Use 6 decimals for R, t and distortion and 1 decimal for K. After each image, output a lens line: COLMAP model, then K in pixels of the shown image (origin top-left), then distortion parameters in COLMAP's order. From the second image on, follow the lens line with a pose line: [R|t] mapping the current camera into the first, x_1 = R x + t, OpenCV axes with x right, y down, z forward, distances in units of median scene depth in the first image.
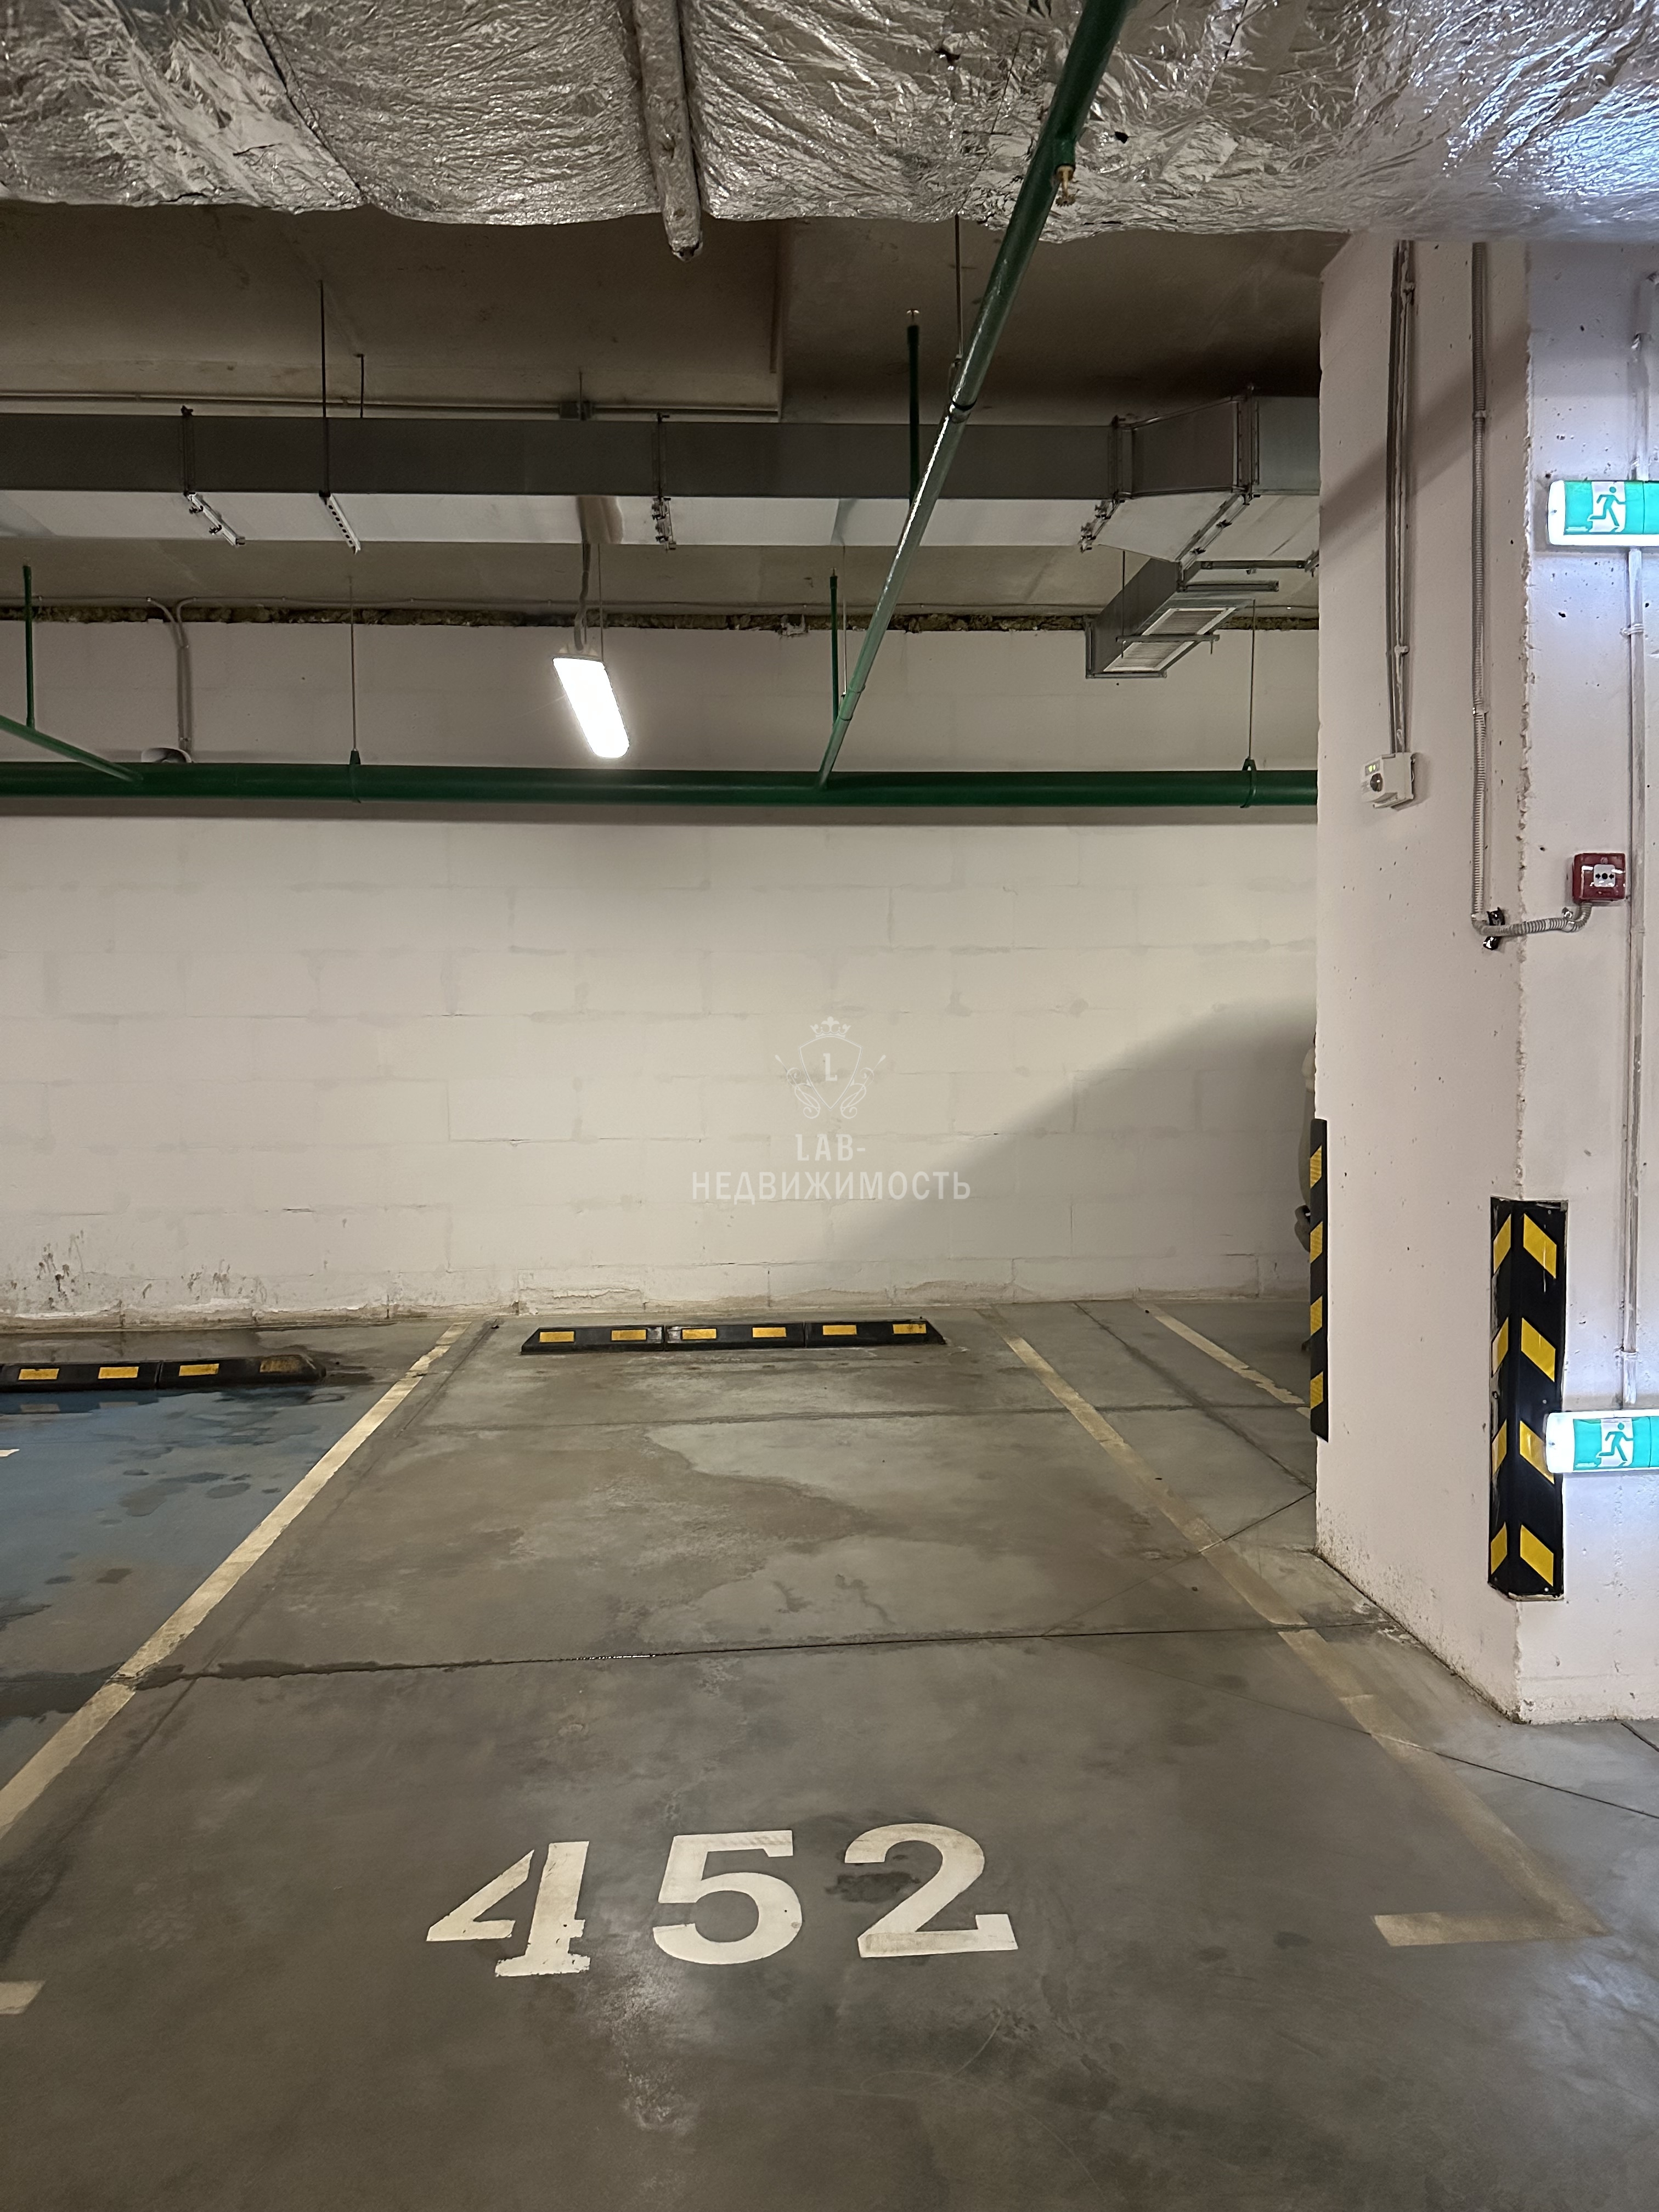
lens RADIAL K [[1492.4, 0, 829.5], [0, 1492.4, 1106.0], [0, 0, 1]] dist [0.004904, -0.052887]
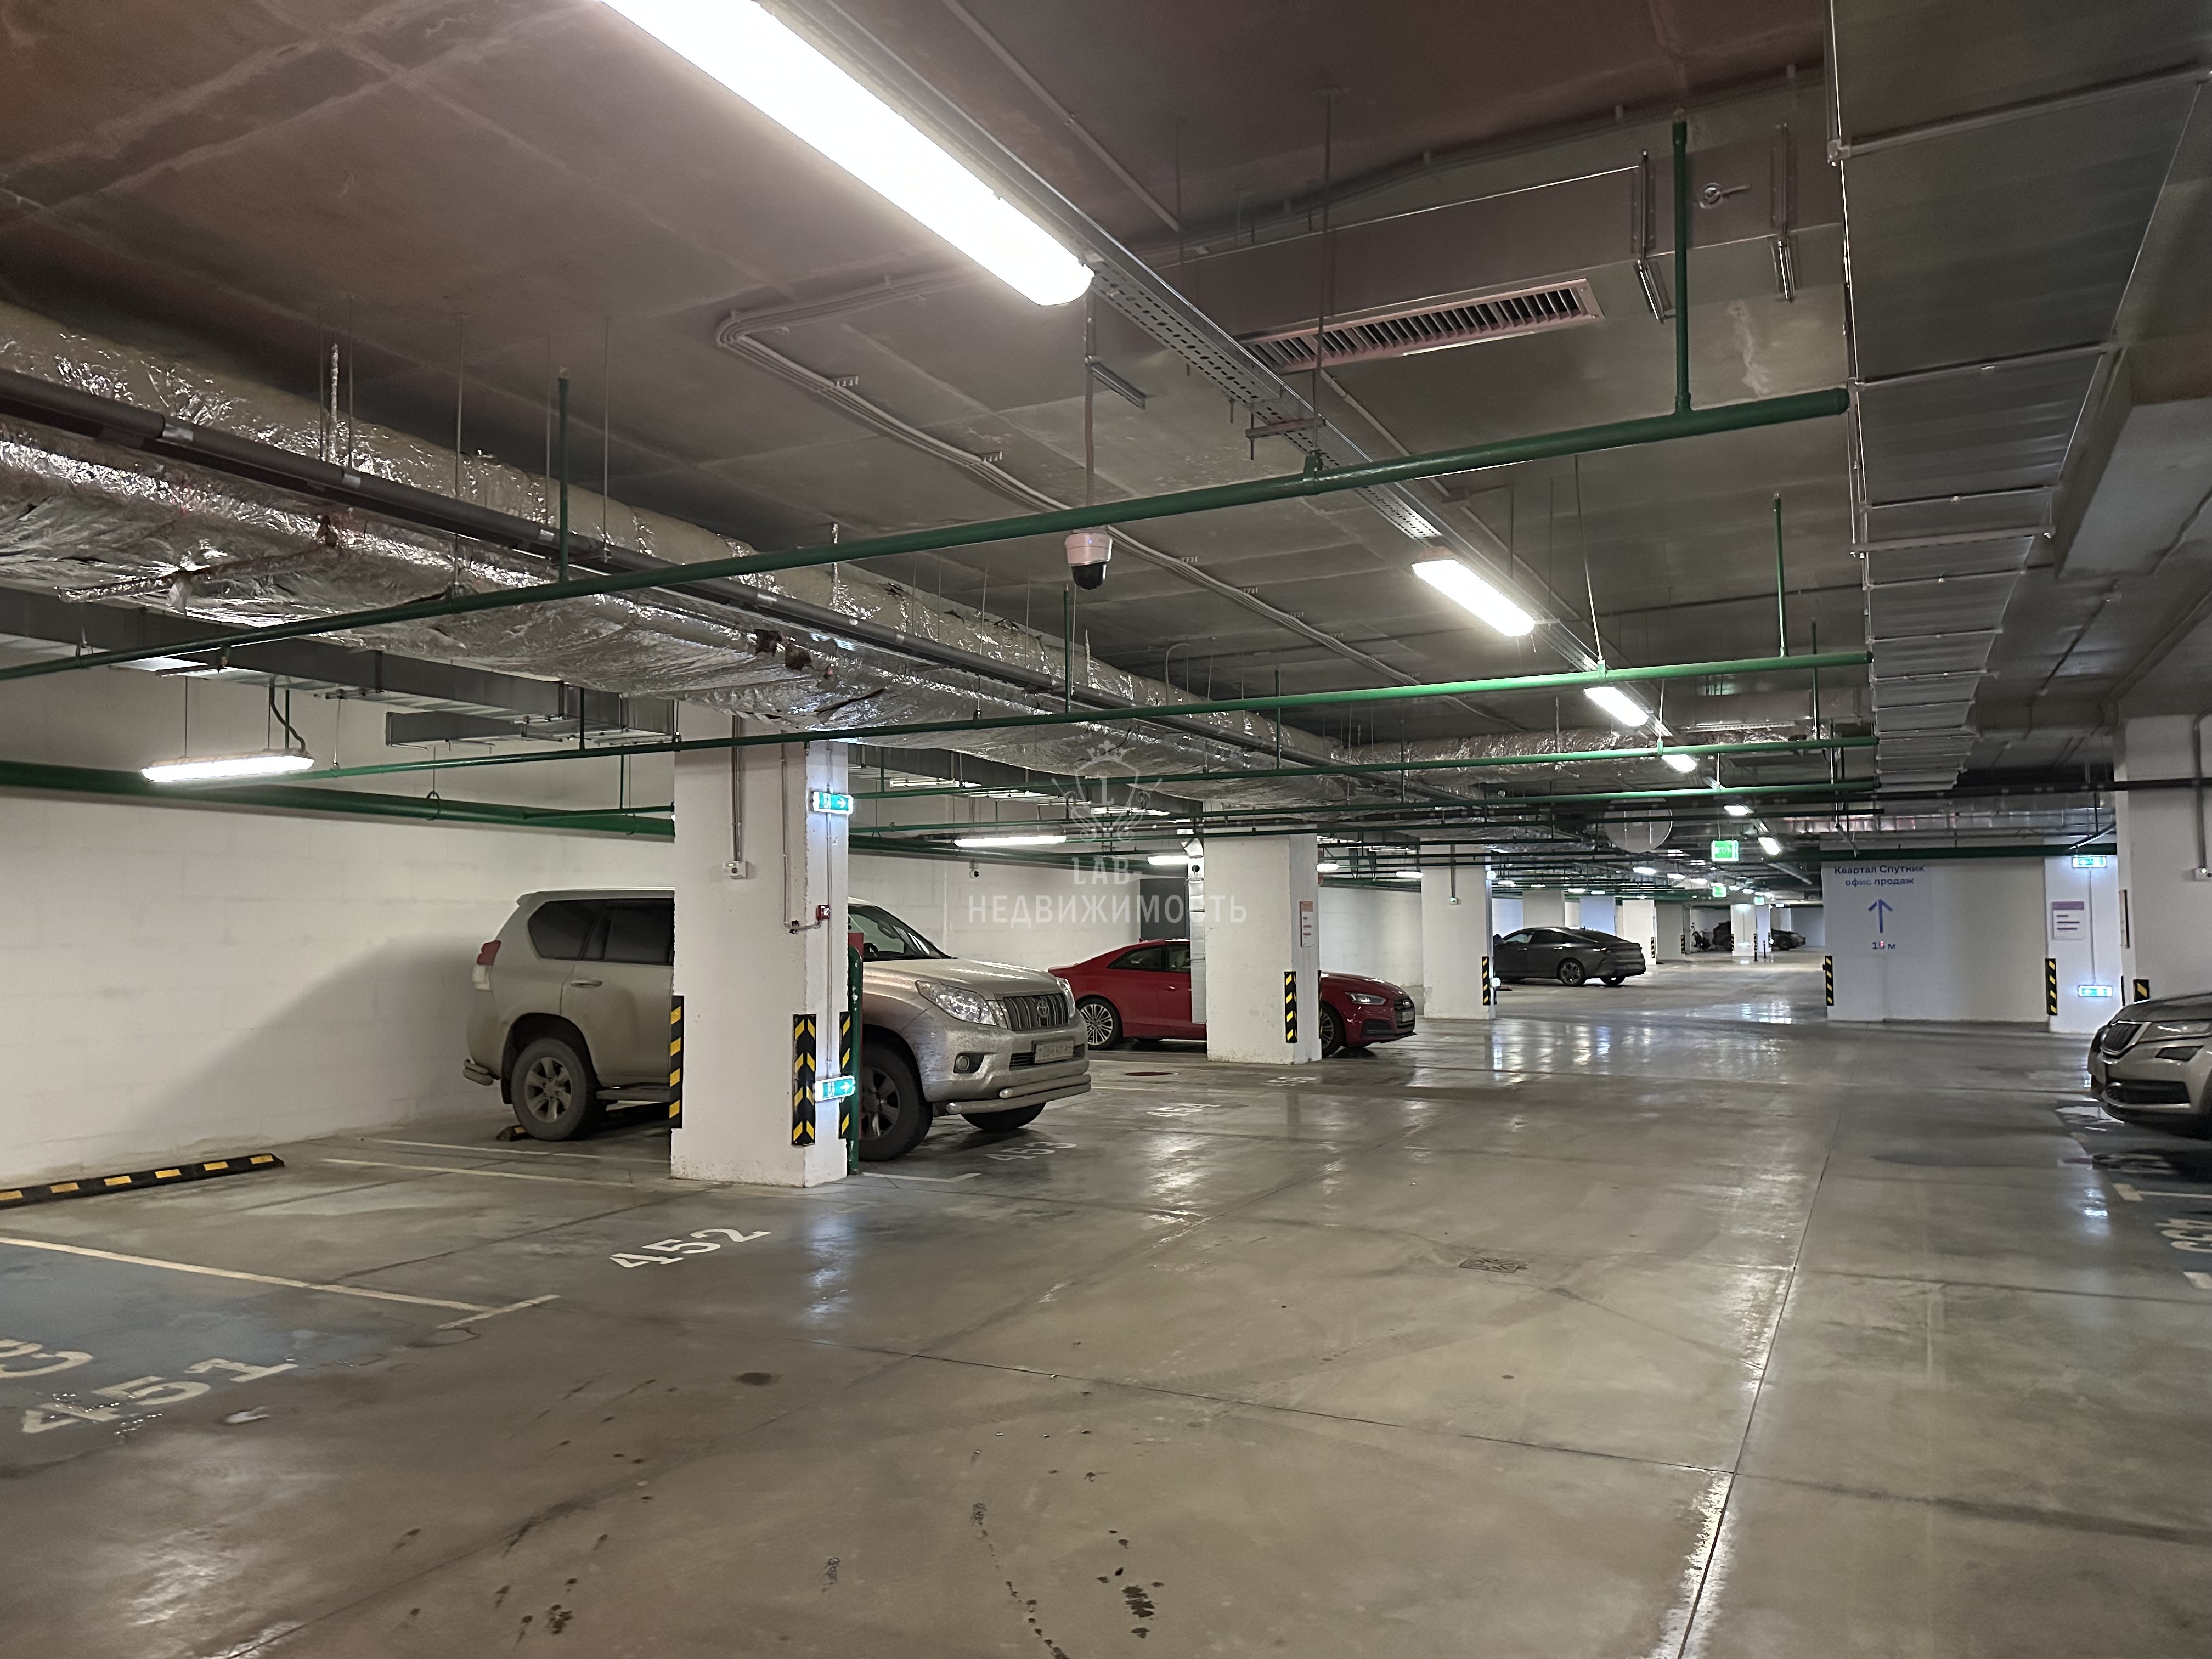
lens RADIAL K [[1492.4, 0, 1106.0], [0, 1492.4, 829.5], [0, 0, 1]] dist [0.004904, -0.052887]
pose [[0.473041, 0.064848, 0.878651, -1.514691], [0.044738, 0.994233, -0.097464, 0.008566], [-0.879904, 0.085414, 0.467412, -0.792569]]
